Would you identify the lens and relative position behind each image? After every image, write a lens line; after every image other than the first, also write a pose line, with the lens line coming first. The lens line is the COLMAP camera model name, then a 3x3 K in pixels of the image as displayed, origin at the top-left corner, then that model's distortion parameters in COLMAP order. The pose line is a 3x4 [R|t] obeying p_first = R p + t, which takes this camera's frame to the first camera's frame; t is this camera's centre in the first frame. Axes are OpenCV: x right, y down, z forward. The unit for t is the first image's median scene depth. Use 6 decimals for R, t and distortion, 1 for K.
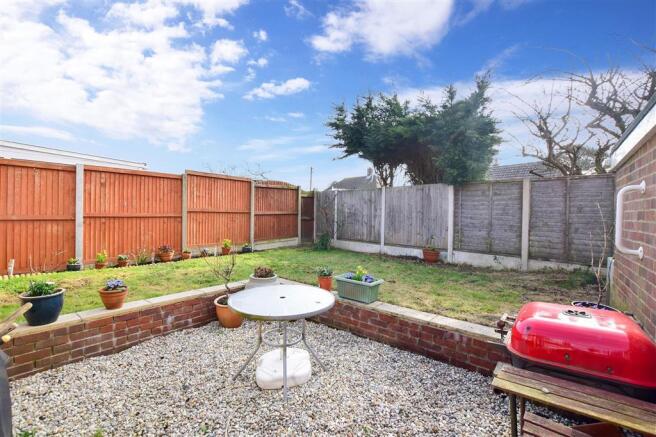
lens RADIAL K [[289.7, 0, 328.0], [0, 289.7, 218.5], [0, 0, 1]] dist [0.000203, 0.000031]
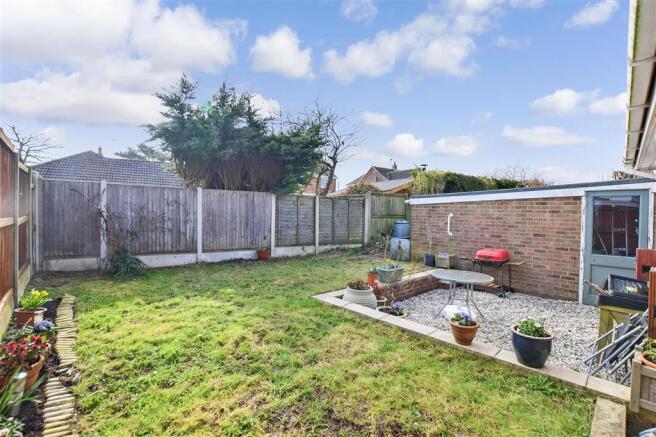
lens RADIAL K [[289.7, 0, 328.0], [0, 289.7, 218.5], [0, 0, 1]] dist [0.000203, 0.000031]
pose [[0.184440, -0.021922, 0.982599, -0.737686], [0.002903, 0.999759, 0.021760, -0.039669], [-0.982840, -0.001161, 0.184459, 0.533994]]
